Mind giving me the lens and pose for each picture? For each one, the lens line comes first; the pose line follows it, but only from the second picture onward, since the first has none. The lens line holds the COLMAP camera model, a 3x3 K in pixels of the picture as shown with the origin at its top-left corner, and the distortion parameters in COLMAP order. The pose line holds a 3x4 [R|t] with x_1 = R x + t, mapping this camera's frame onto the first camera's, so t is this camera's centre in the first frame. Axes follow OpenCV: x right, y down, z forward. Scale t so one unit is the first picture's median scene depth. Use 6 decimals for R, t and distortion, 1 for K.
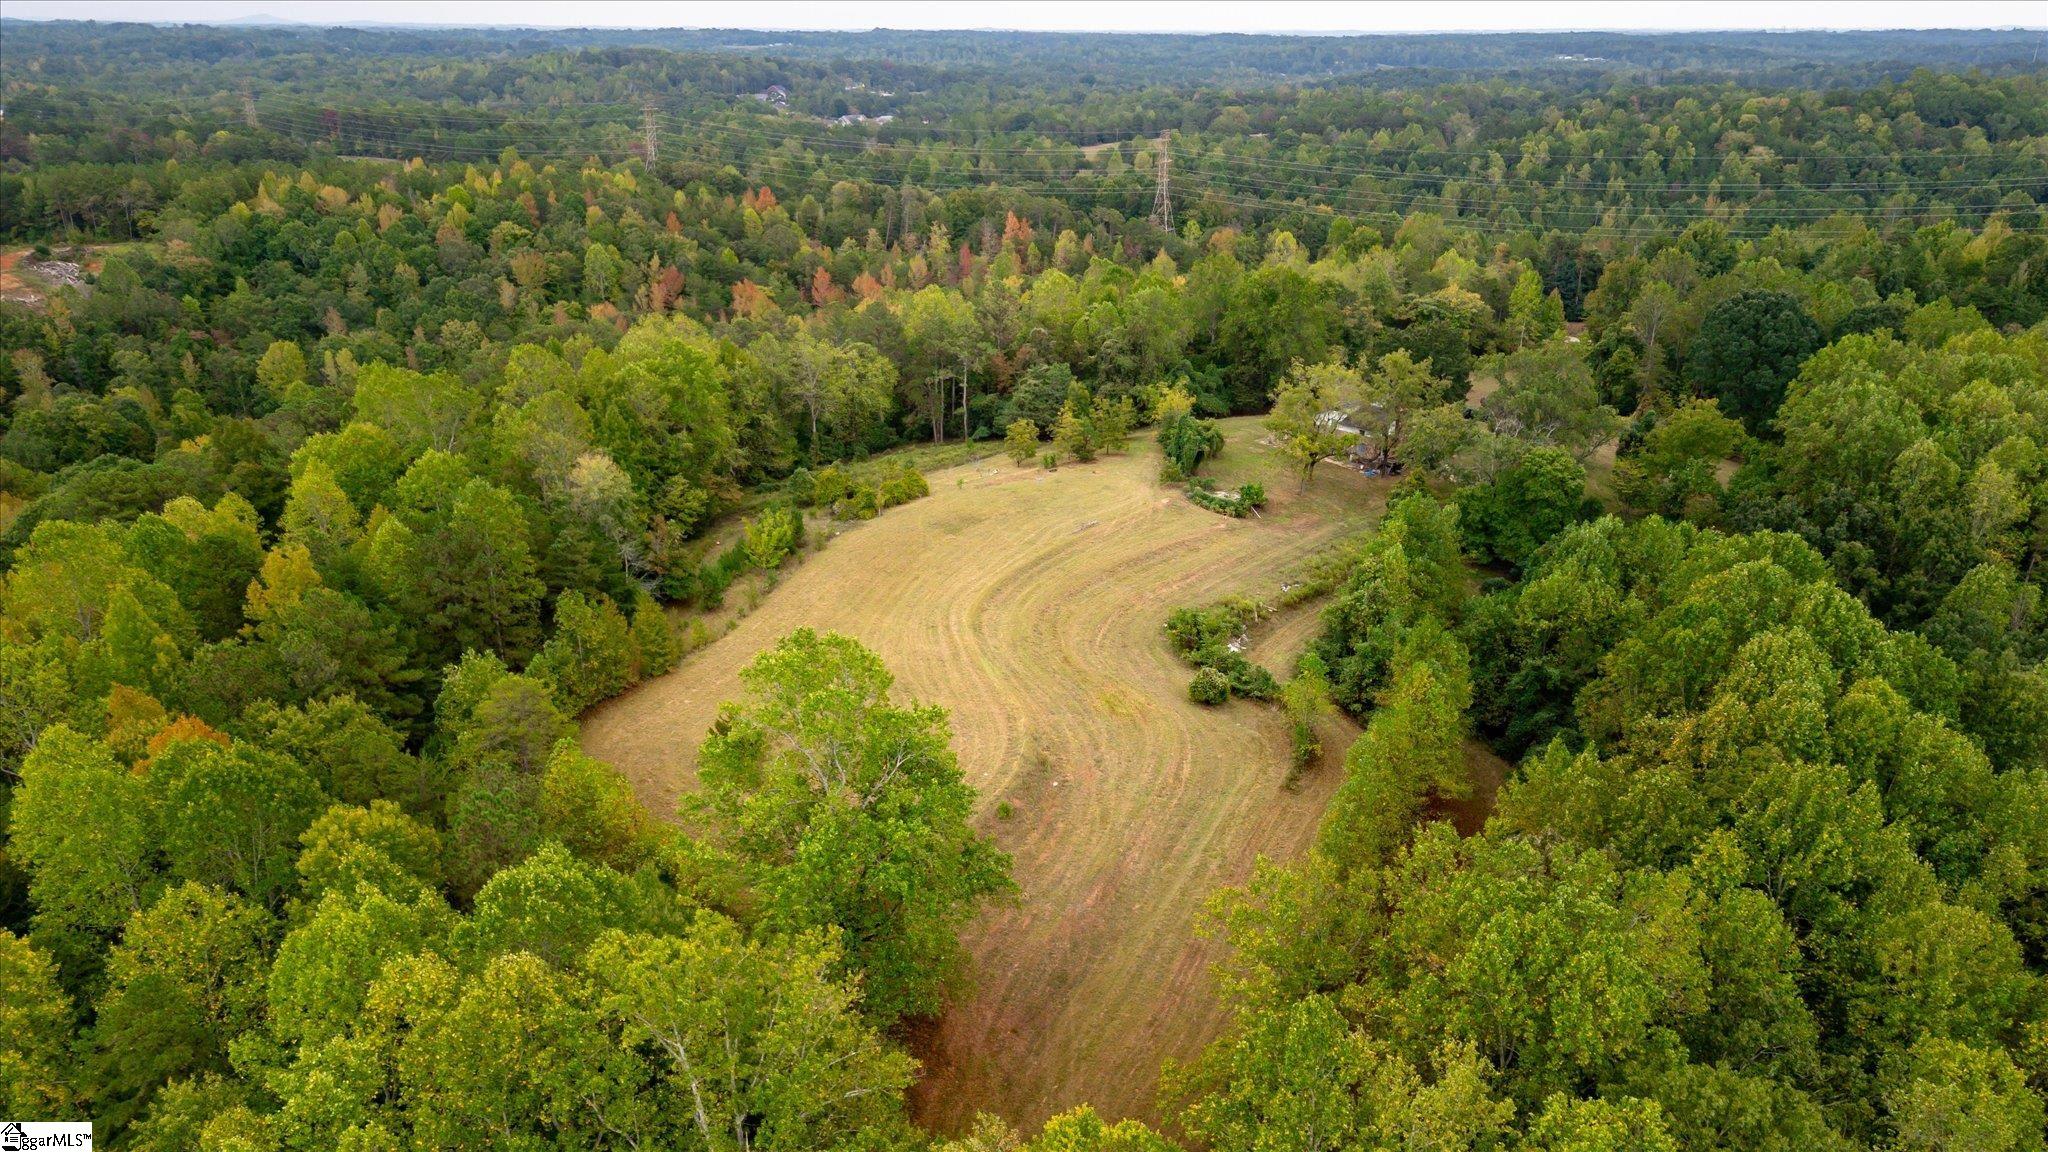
lens RADIAL K [[1437.3, 0, 1024.3], [0, 1437.3, 572.1], [0, 0, 1]] dist [0.029477, -0.050194]
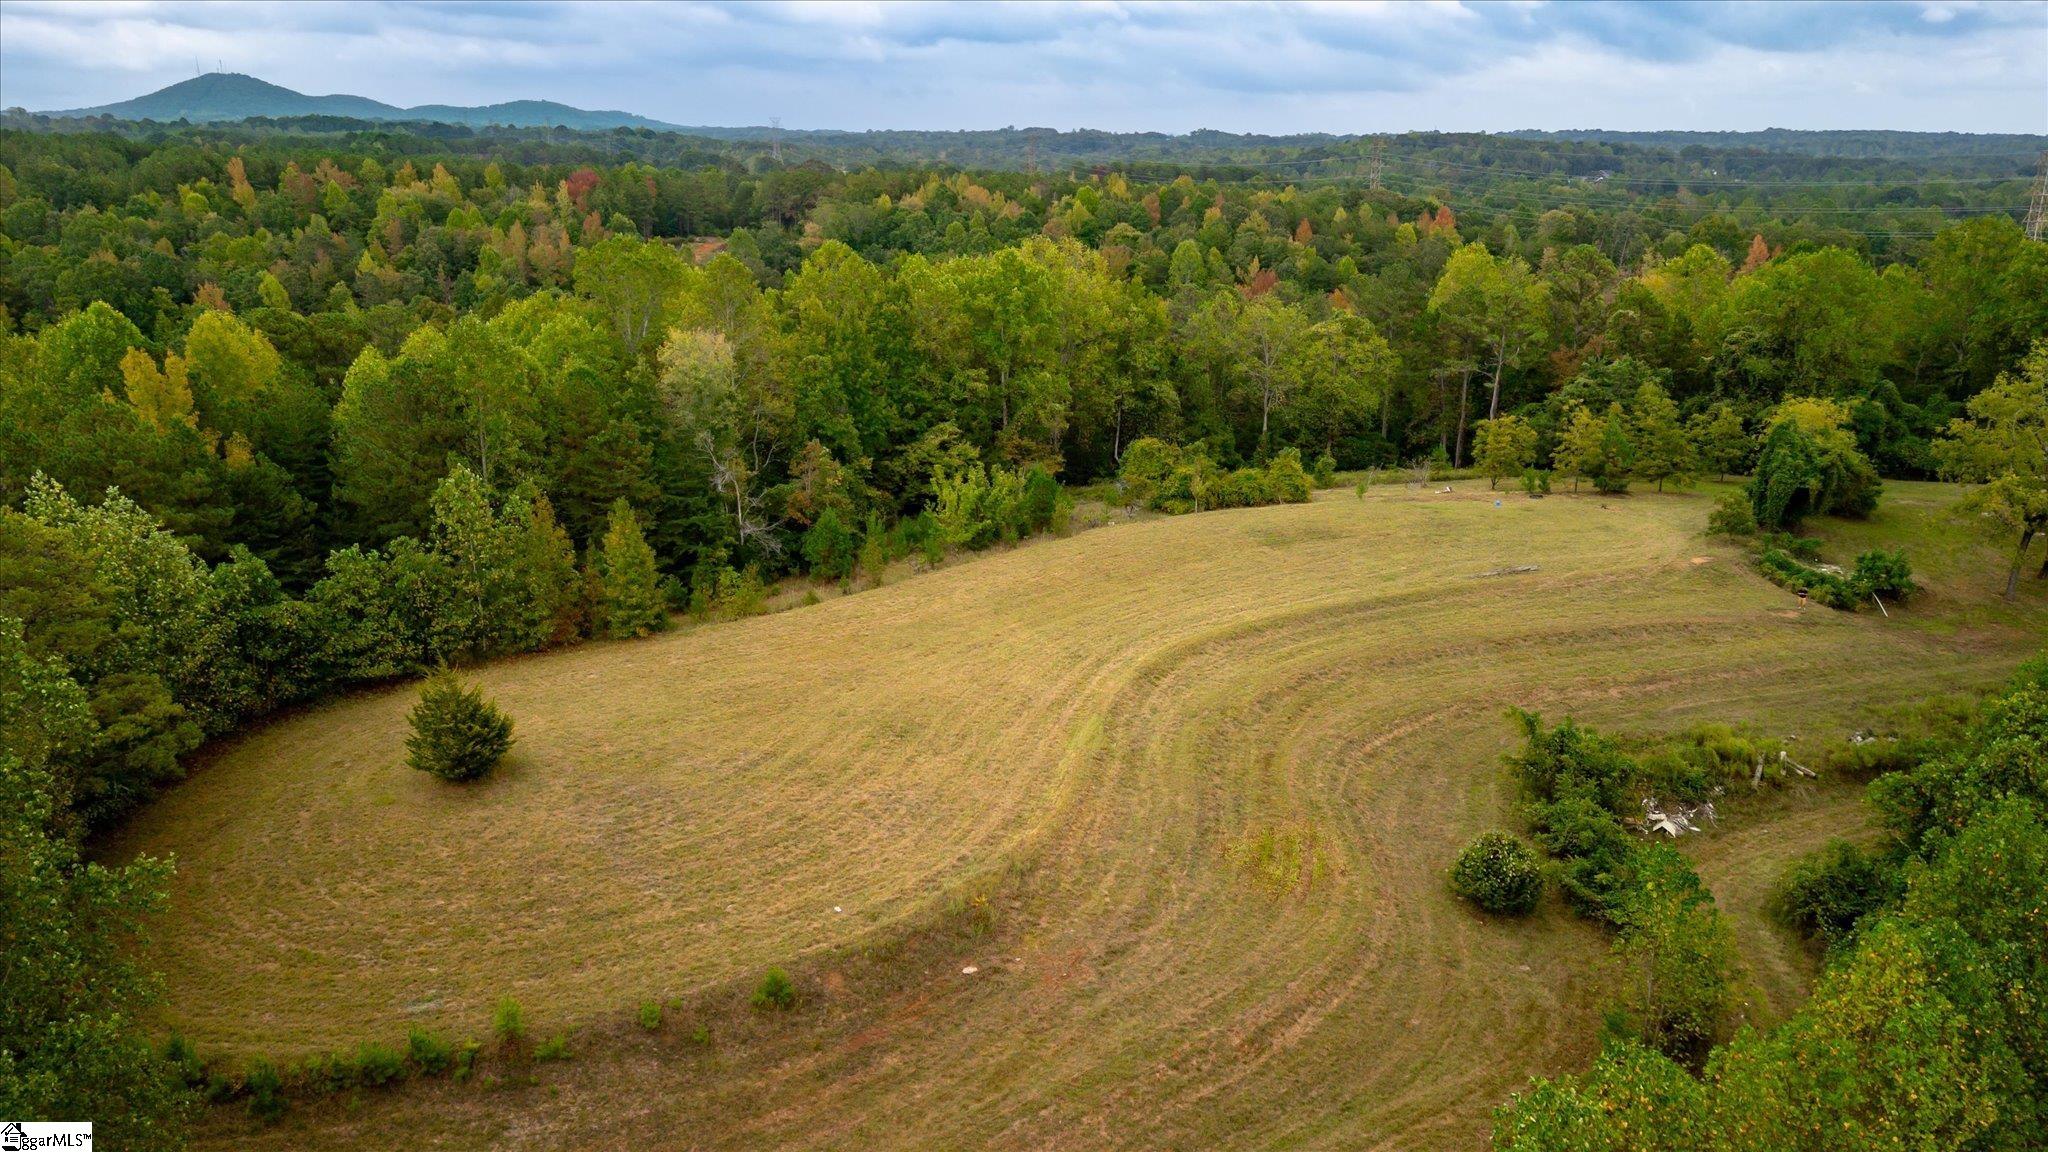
lens RADIAL K [[1437.3, 0, 1020.6], [0, 1437.3, 583.3], [0, 0, 1]] dist [0.029477, -0.050194]
pose [[0.840230, 0.147716, -0.521722, 0.168366], [-0.184823, 0.982579, -0.019457, 0.018996], [0.509759, 0.112775, 0.852893, 0.381909]]
